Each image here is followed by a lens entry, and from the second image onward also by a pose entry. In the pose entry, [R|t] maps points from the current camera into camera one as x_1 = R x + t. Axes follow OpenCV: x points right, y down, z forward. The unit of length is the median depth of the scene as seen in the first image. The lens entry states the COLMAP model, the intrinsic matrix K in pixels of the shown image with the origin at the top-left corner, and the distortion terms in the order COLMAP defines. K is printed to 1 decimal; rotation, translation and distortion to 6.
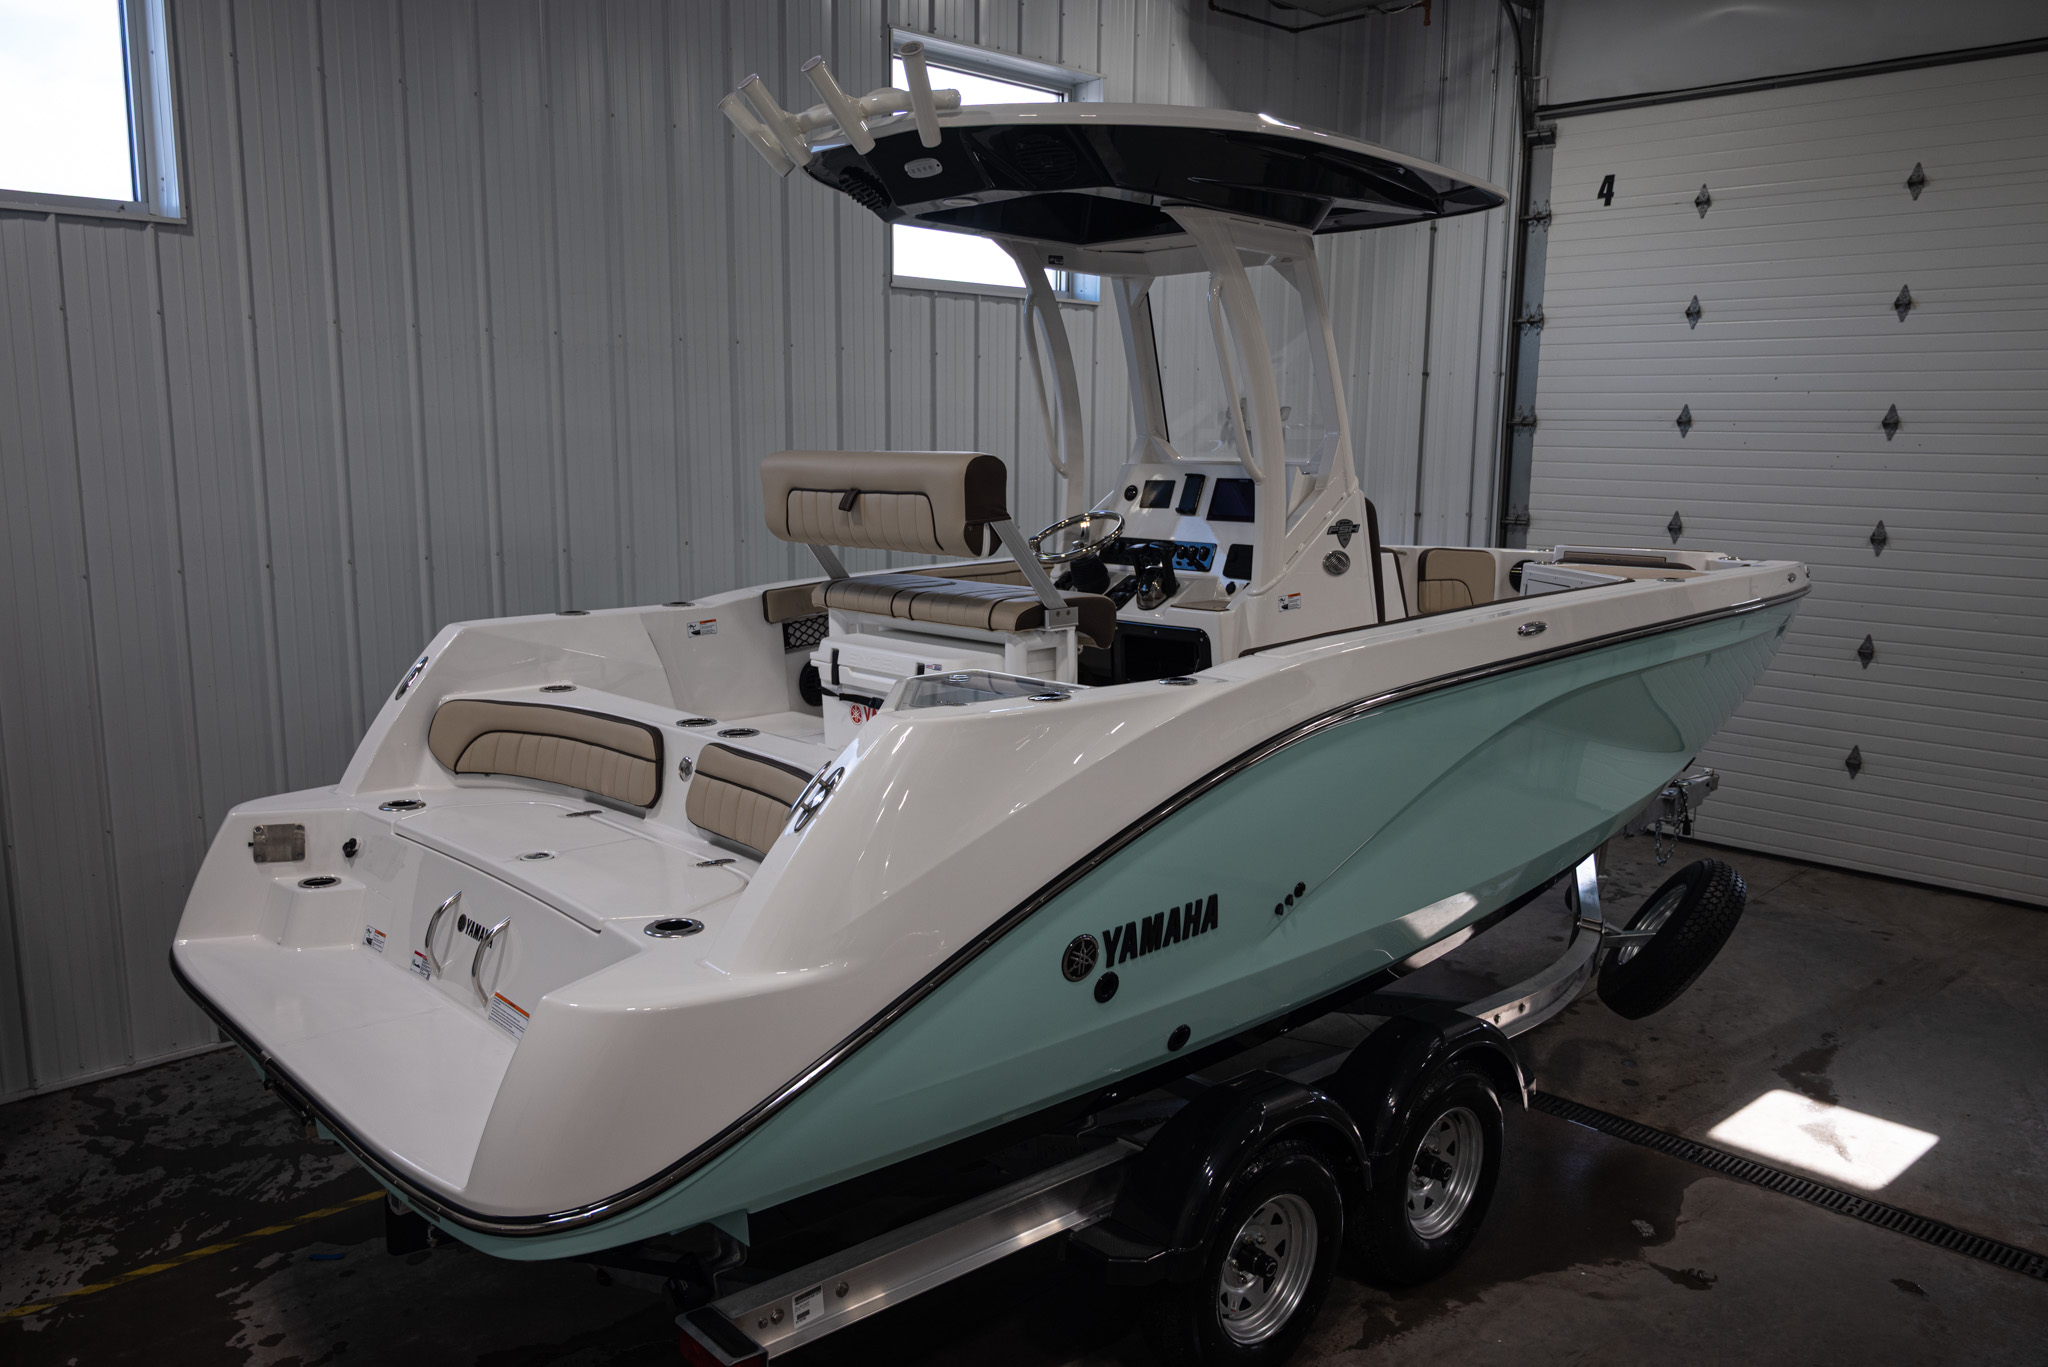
lens RADIAL K [[1550.3, 0, 1023.3], [0, 1550.3, 695.4], [0, 0, 1]] dist [-0.013954, -0.008738]
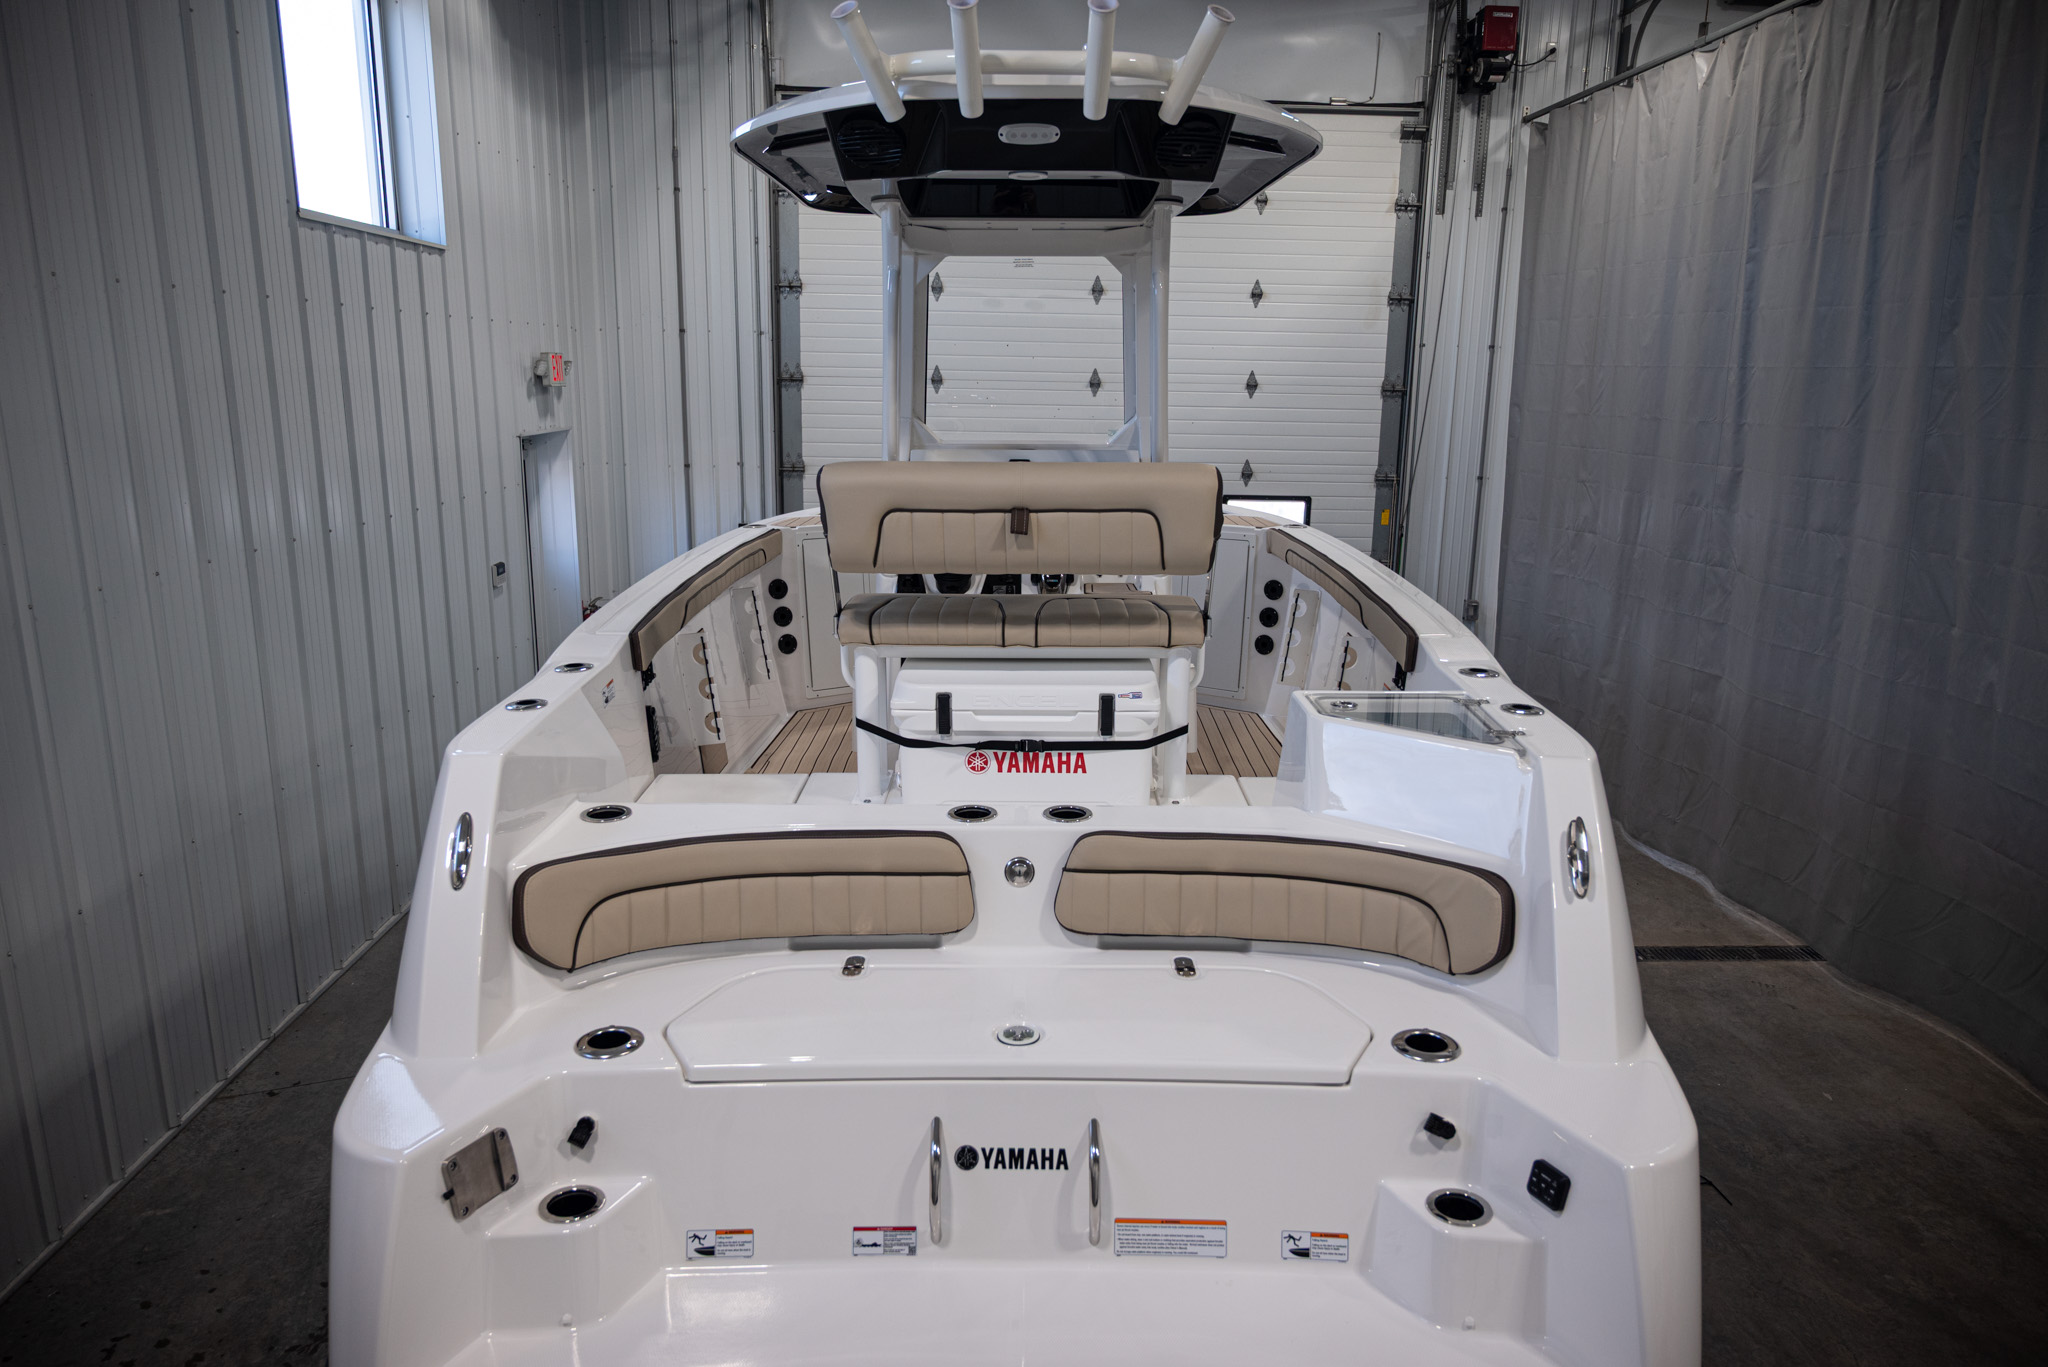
lens RADIAL K [[1363.3, 0, 1024.0], [0, 1363.3, 686.0], [0, 0, 1]] dist [-0.017089, 0.000039]
pose [[0.673807, -0.164158, 0.720442, -0.582573], [0.113435, 0.986432, 0.118674, -0.108722], [-0.730149, 0.001760, 0.683286, 0.413960]]
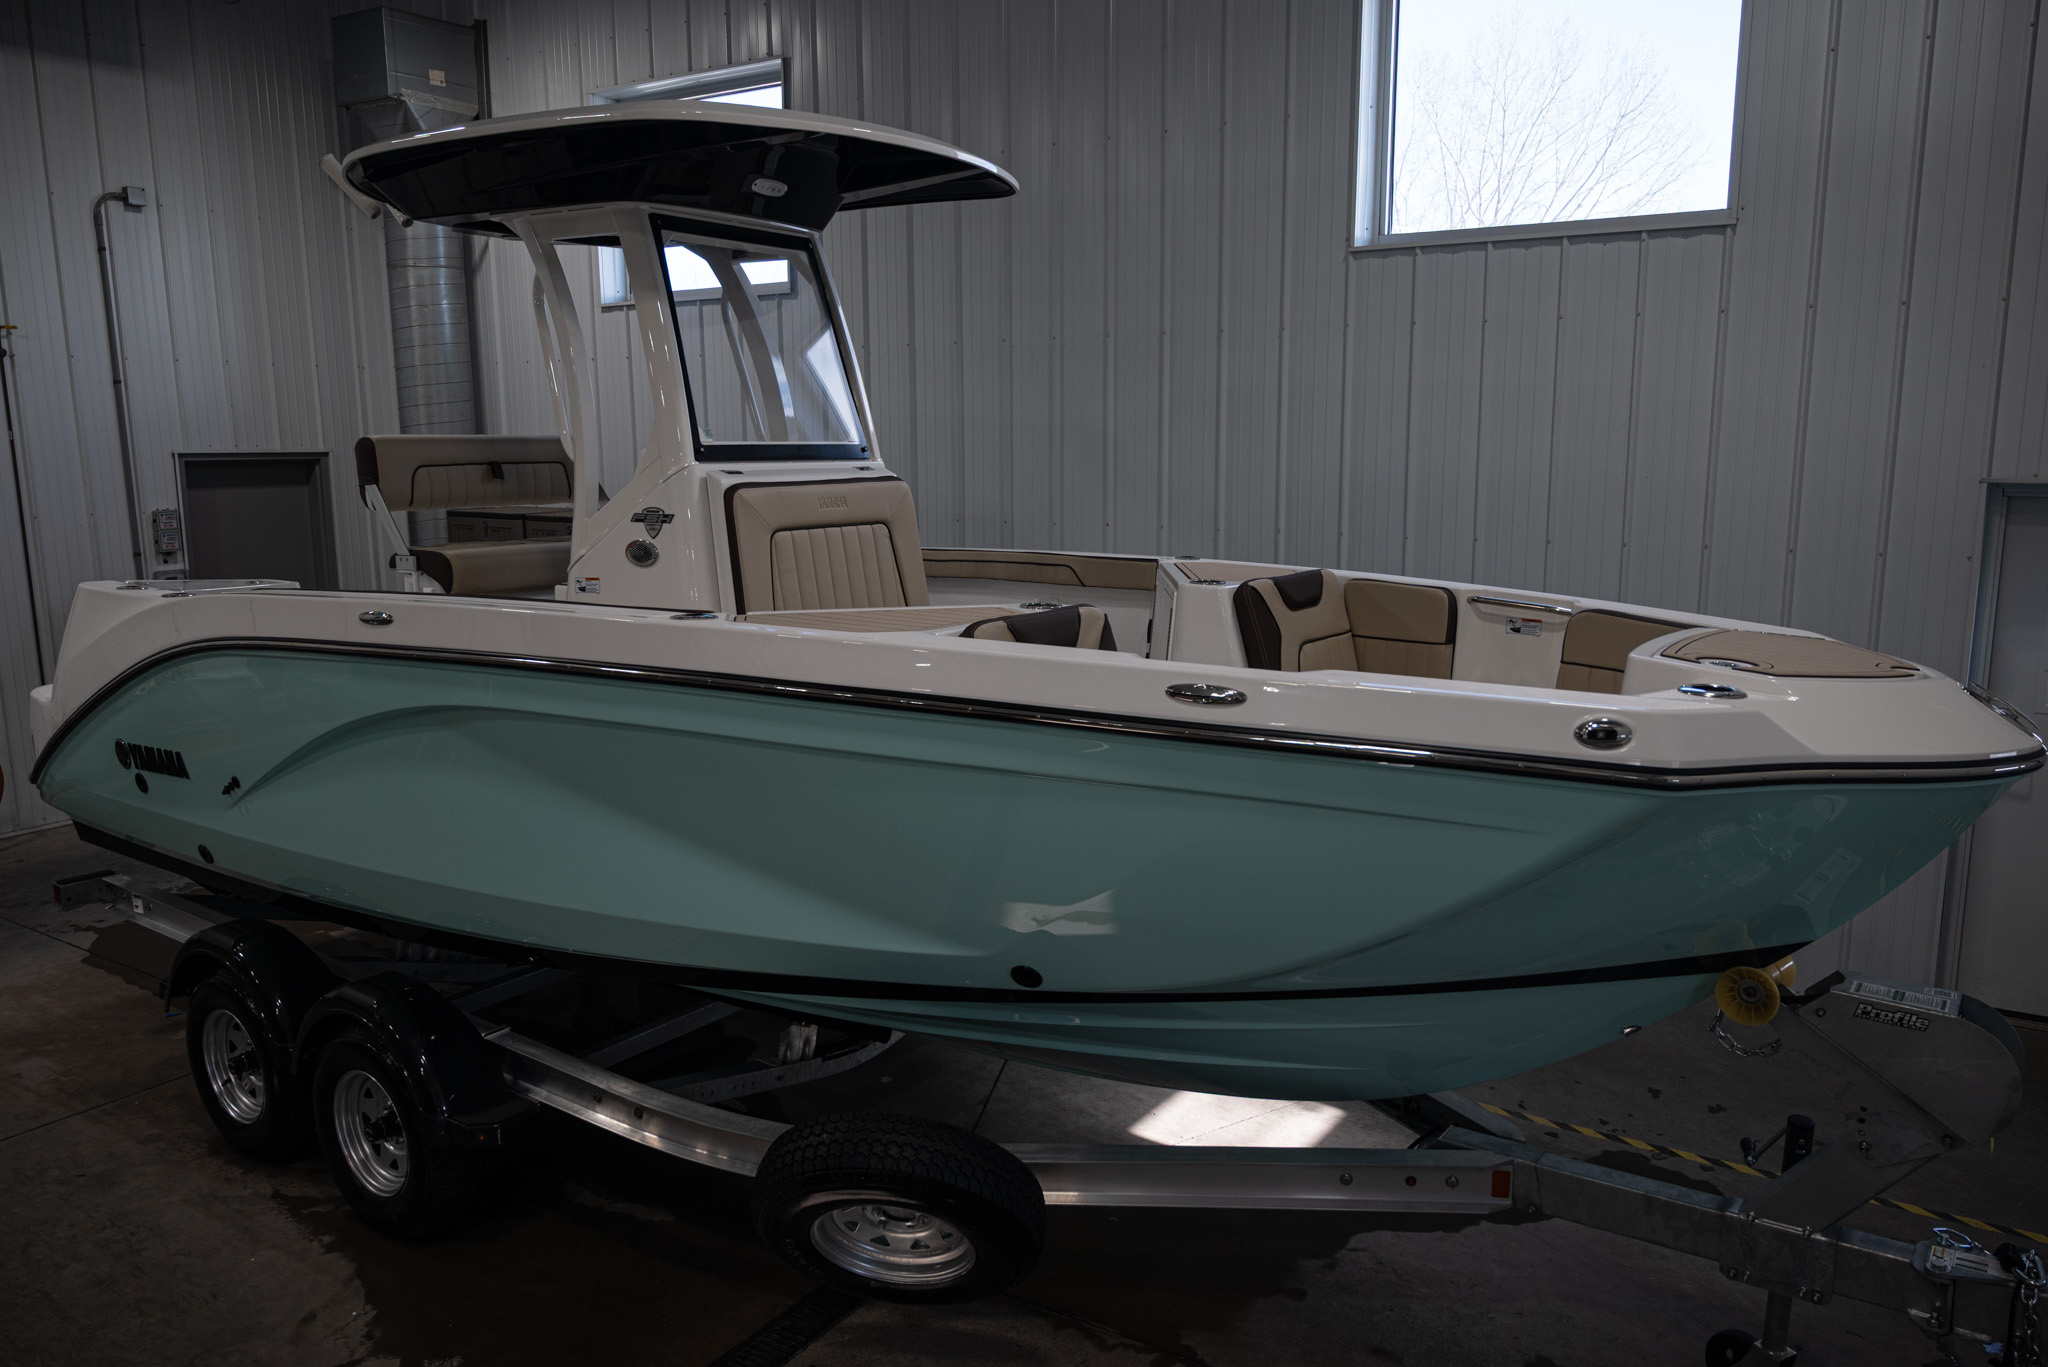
lens RADIAL K [[1473.6, 0, 1022.0], [0, 1473.6, 676.9], [0, 0, 1]] dist [-0.002184, -0.002065]
pose [[0.225231, 0.154122, -0.962038, 1.126724], [-0.154506, 0.980565, 0.120917, -0.155654], [0.961977, 0.121407, 0.244666, 1.012037]]
